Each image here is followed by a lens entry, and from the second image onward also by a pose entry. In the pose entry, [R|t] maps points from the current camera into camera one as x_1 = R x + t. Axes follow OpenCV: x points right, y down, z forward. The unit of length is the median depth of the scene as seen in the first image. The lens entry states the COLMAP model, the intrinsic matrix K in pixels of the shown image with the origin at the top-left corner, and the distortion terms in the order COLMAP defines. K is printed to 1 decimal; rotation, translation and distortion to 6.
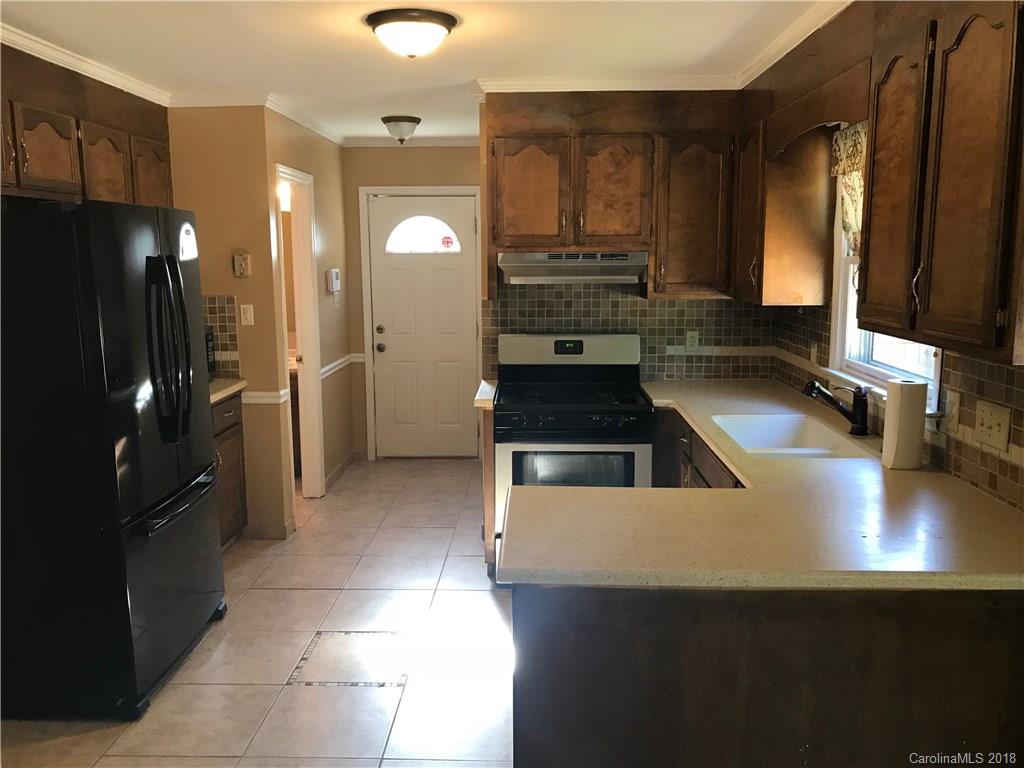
lens RADIAL K [[842.1, 0, 513.9], [0, 842.1, 379.2], [0, 0, 1]] dist [0.054985, -0.109981]
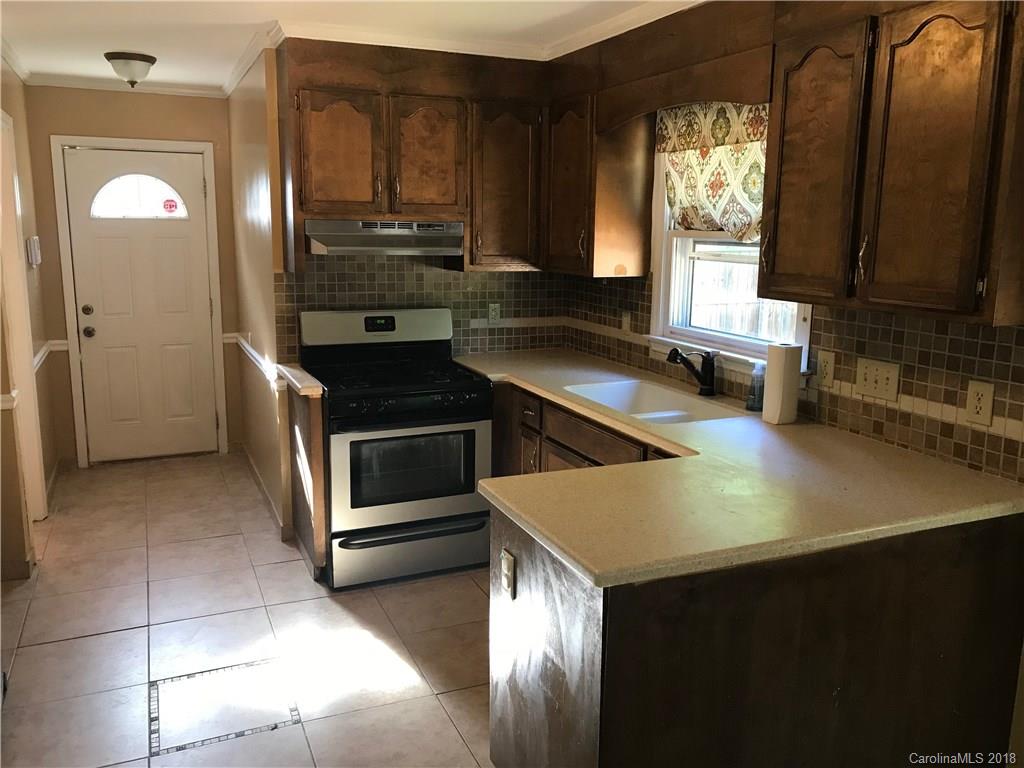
lens RADIAL K [[842.1, 0, 513.9], [0, 842.1, 379.2], [0, 0, 1]] dist [0.054985, -0.109981]
pose [[0.902194, -0.063121, 0.426686, -0.213604], [0.048479, 0.997805, 0.045103, -0.012476], [-0.428597, -0.020006, 0.903274, 0.098946]]
